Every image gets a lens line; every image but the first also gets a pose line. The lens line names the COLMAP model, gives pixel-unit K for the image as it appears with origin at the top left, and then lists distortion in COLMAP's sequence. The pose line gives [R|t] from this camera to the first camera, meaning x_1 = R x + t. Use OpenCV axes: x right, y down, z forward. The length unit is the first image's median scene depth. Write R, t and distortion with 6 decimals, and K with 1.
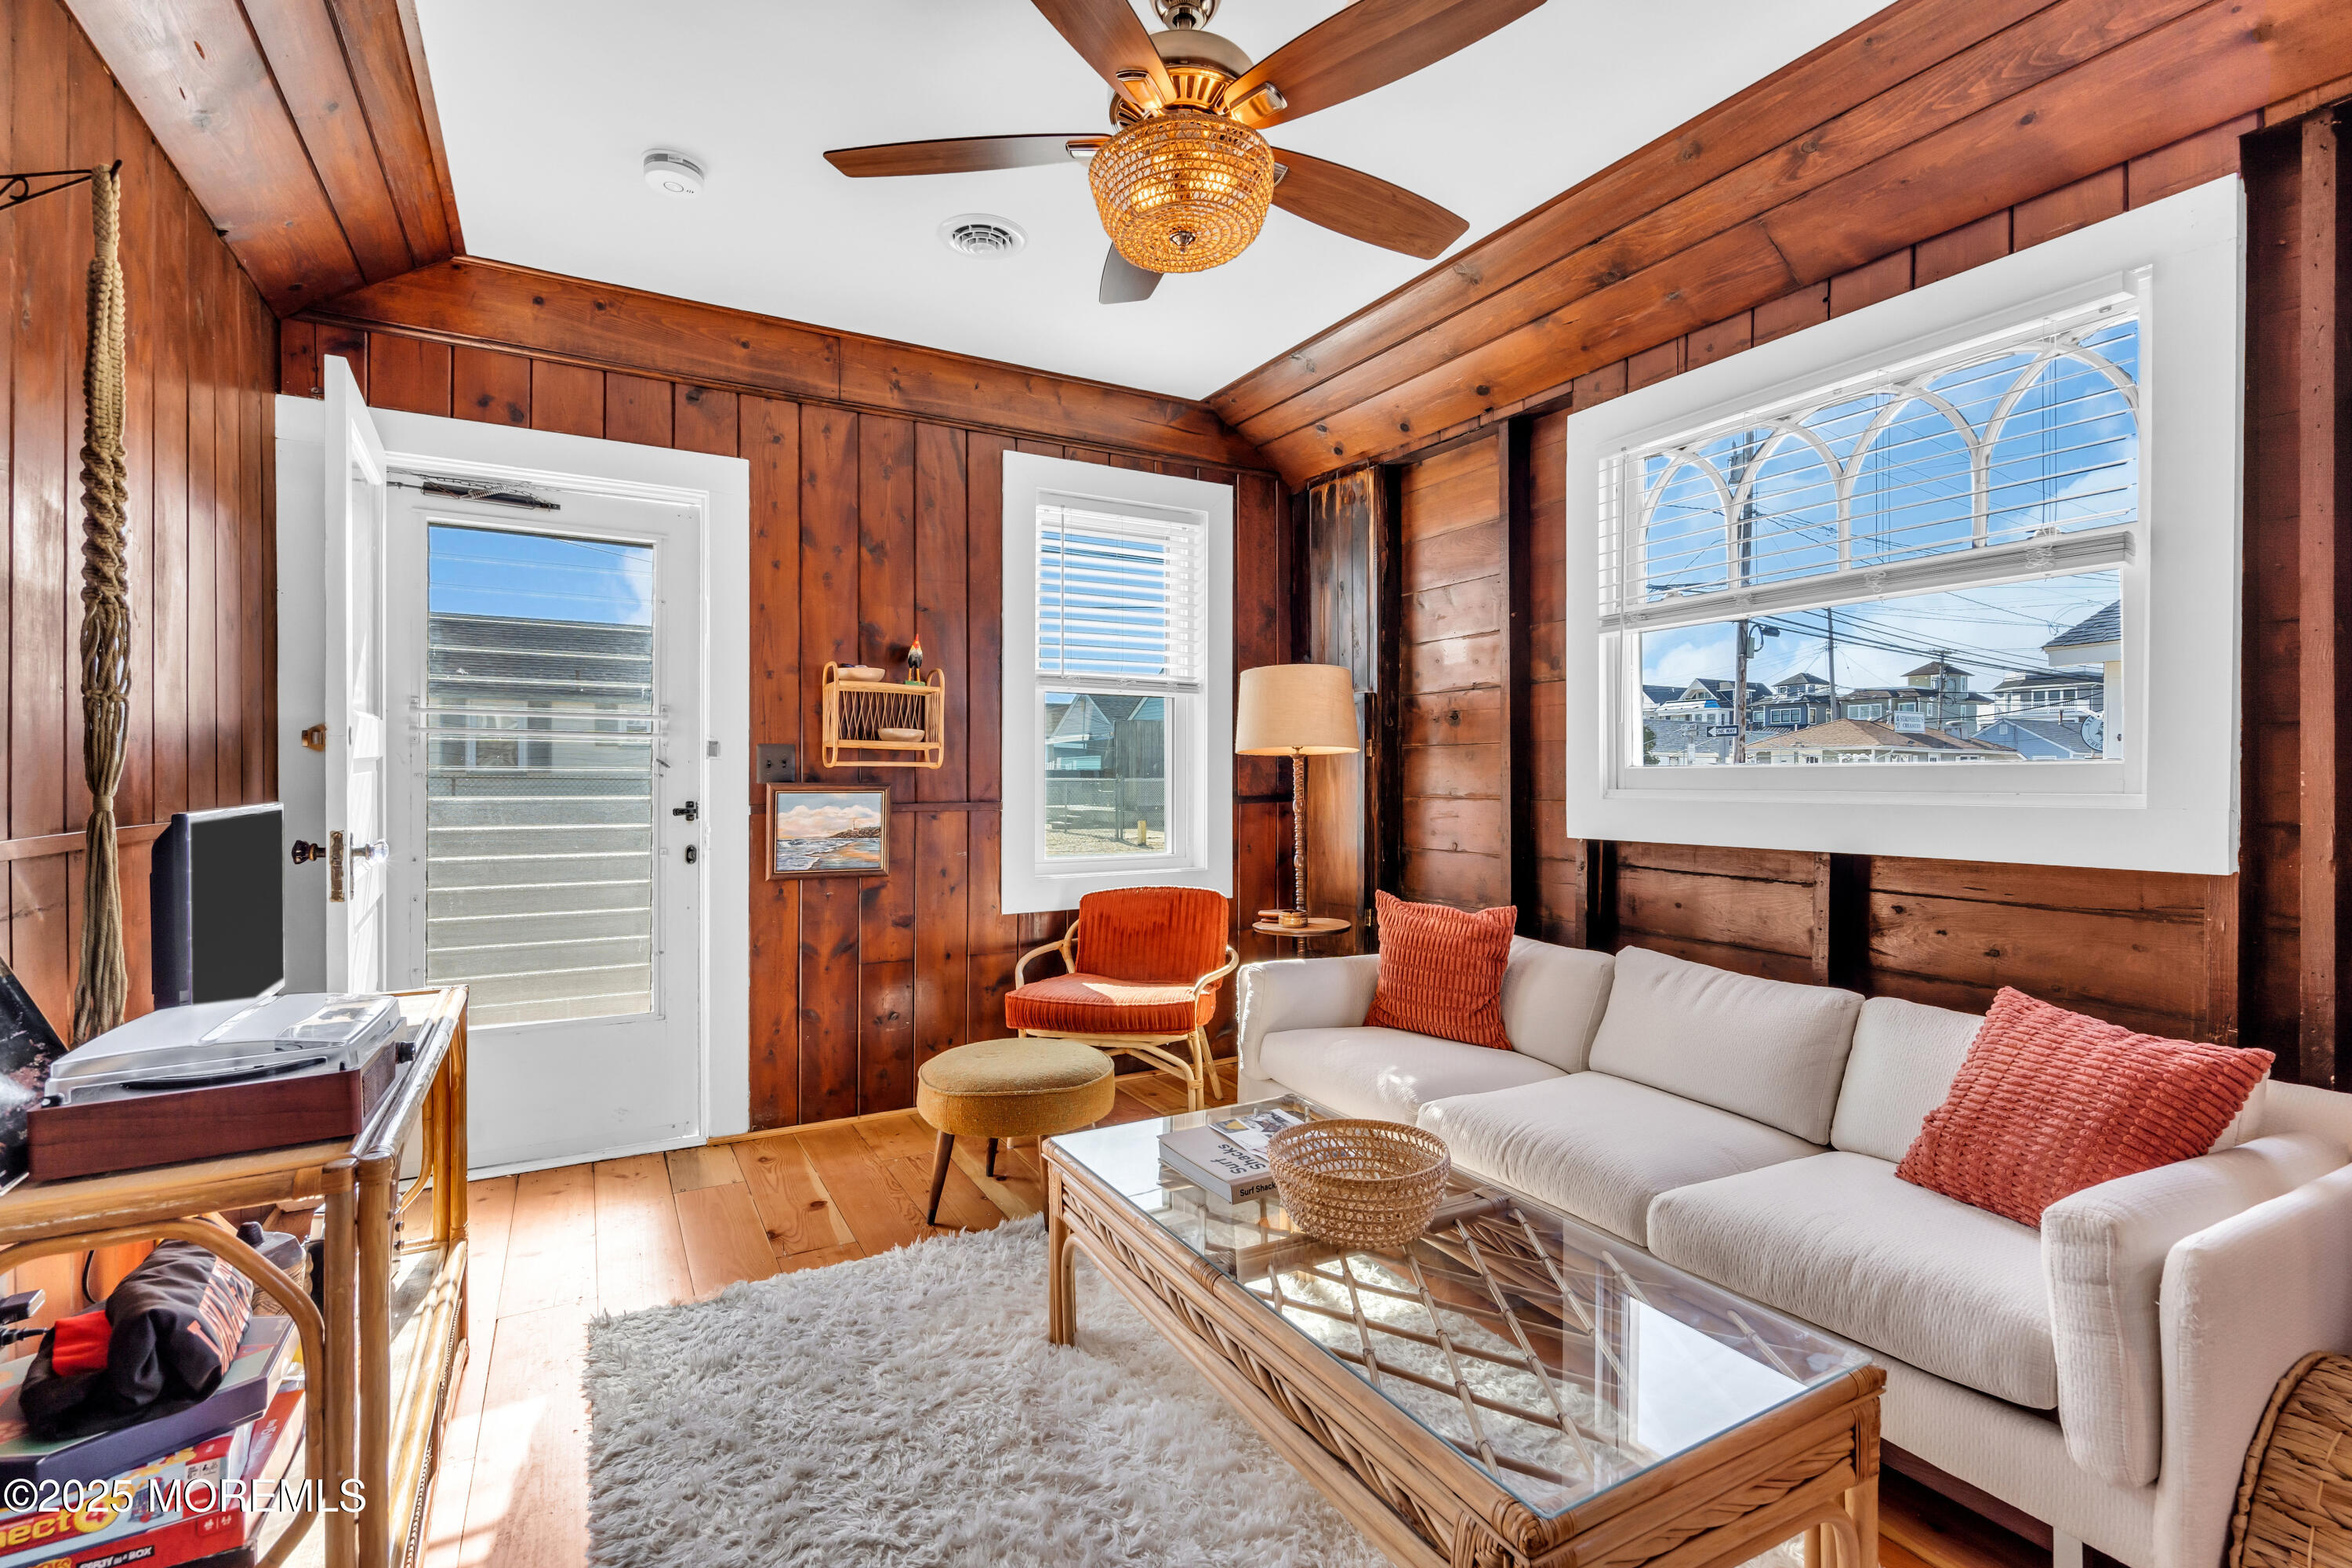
lens RADIAL K [[1077.2, 0, 1186.6], [0, 1077.2, 772.8], [0, 0, 1]] dist [0.001762, 0.000220]
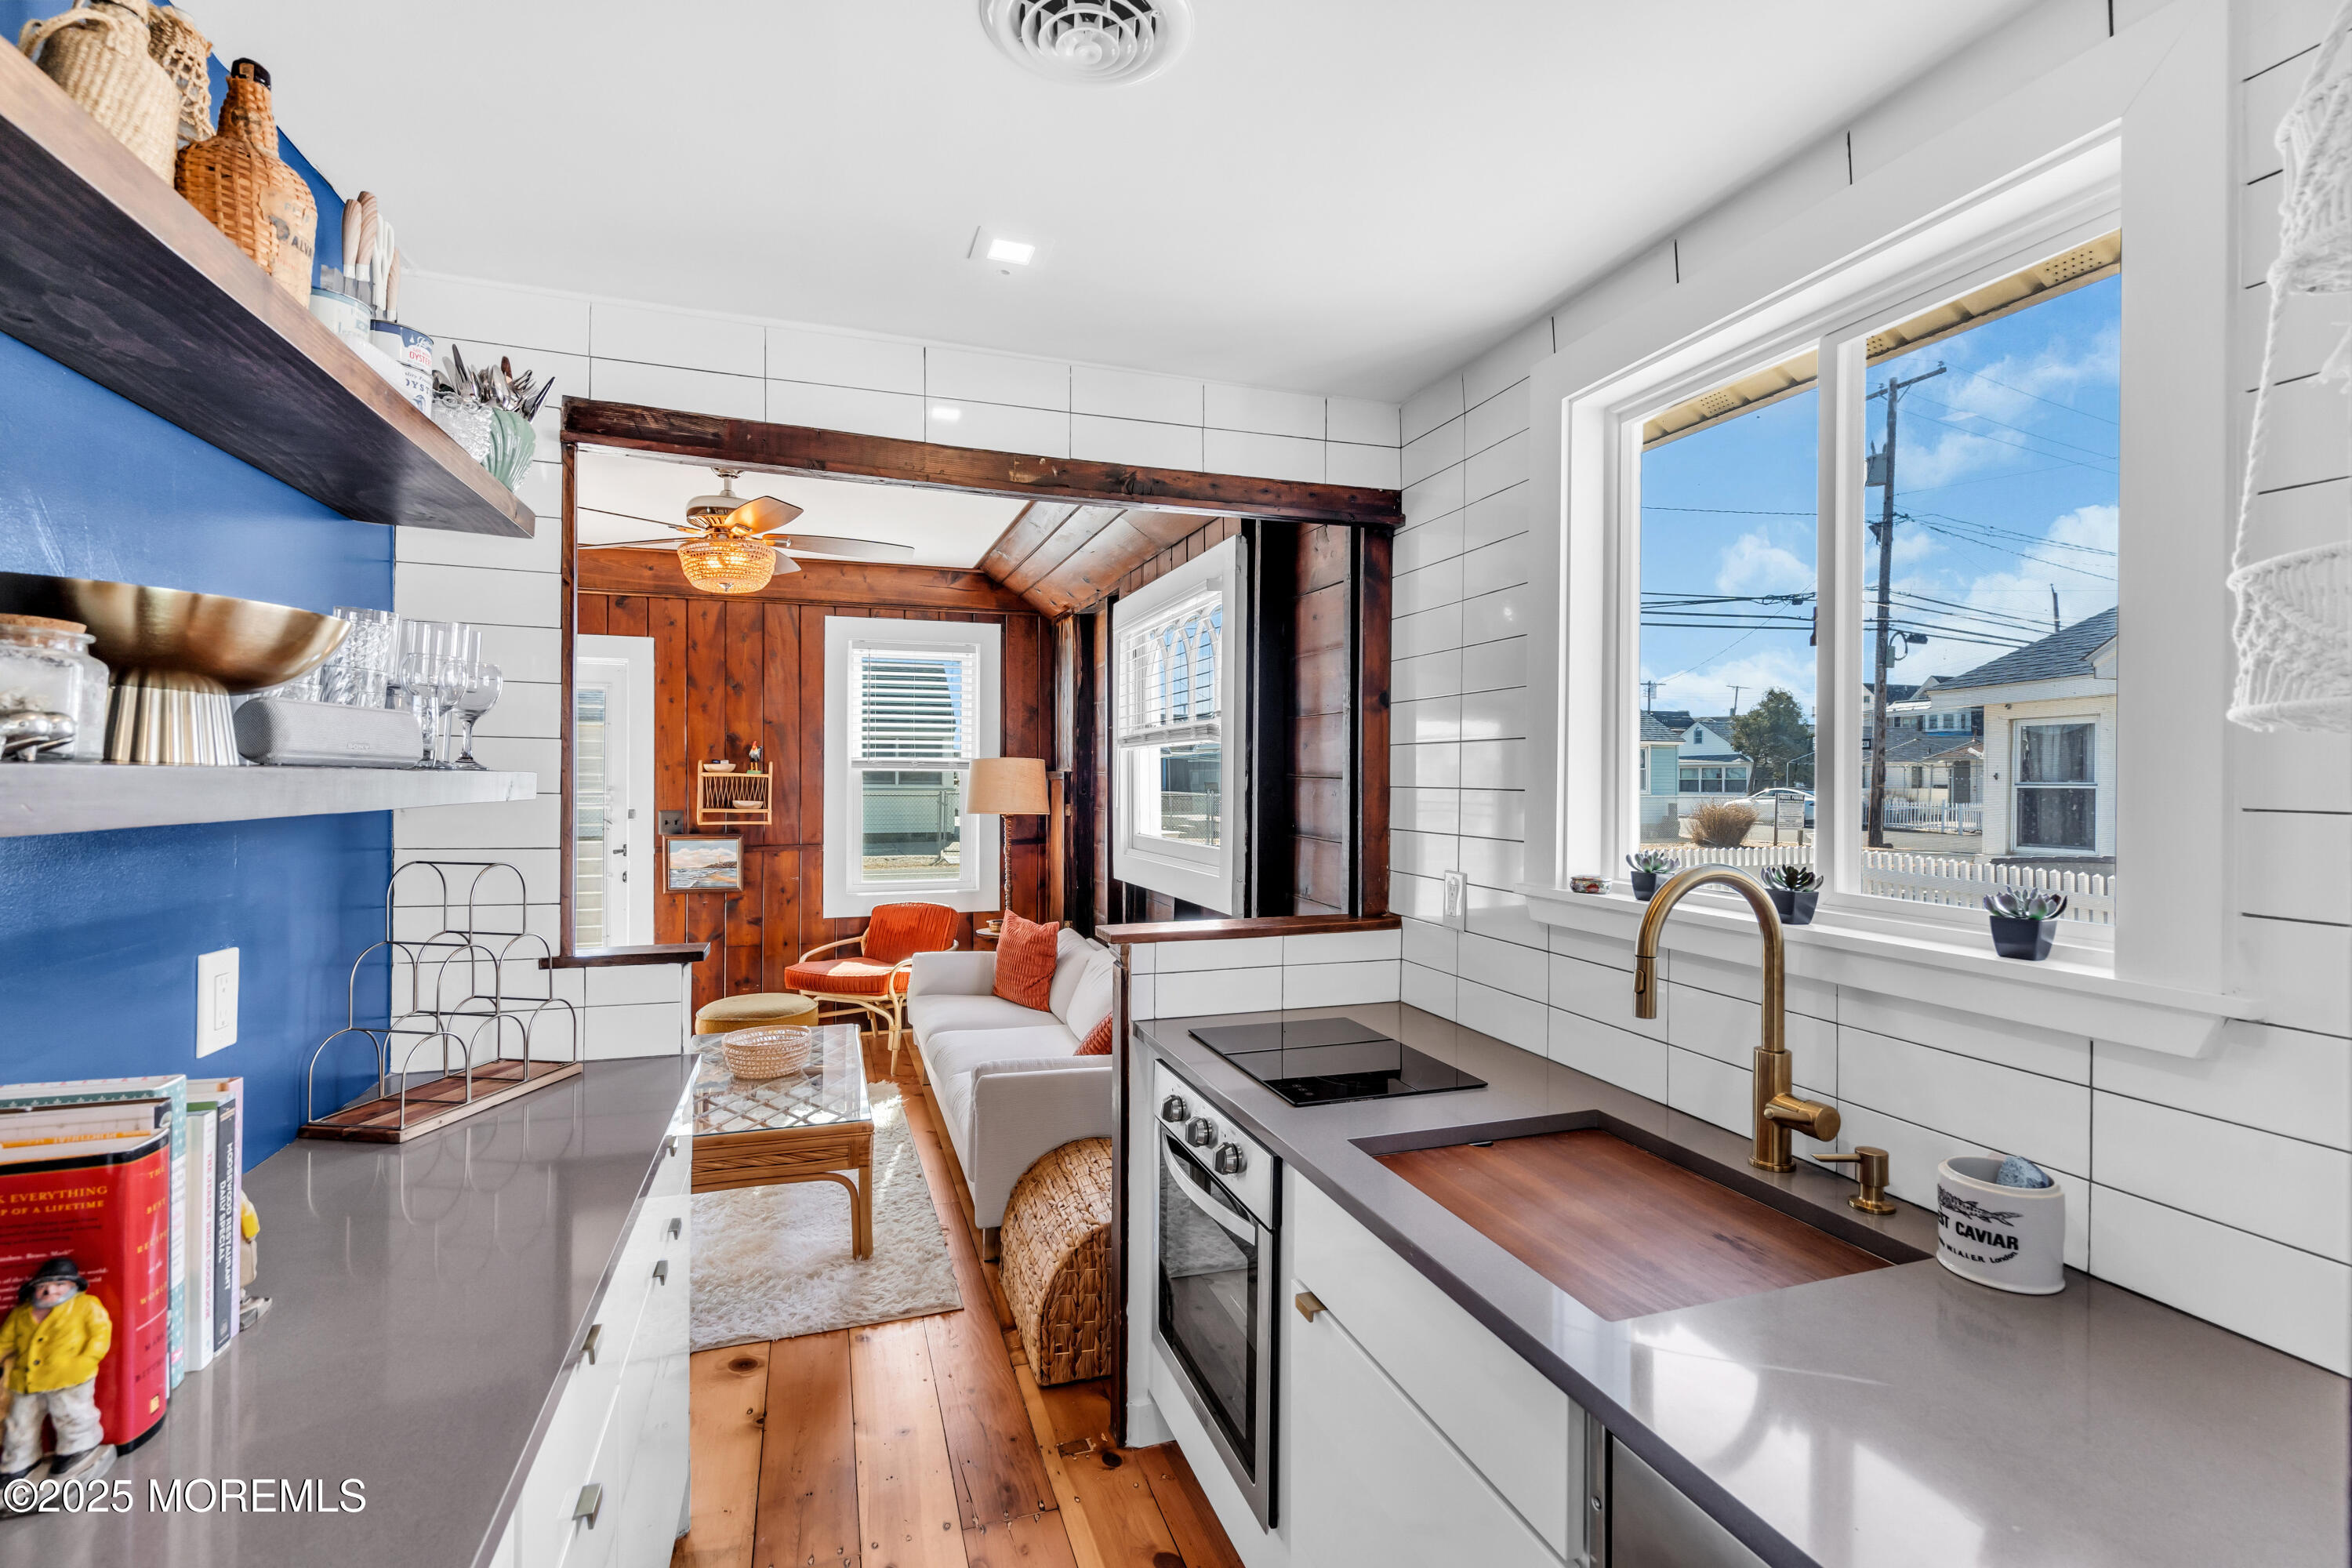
lens RADIAL K [[1077.2, 0, 1171.2], [0, 1077.2, 784.1], [0, 0, 1]] dist [0.001762, 0.000220]
pose [[0.983012, 0.004602, -0.183485, 0.638291], [-0.003200, 0.999963, 0.007937, -0.078743], [0.183515, -0.007215, 0.982990, -0.448096]]
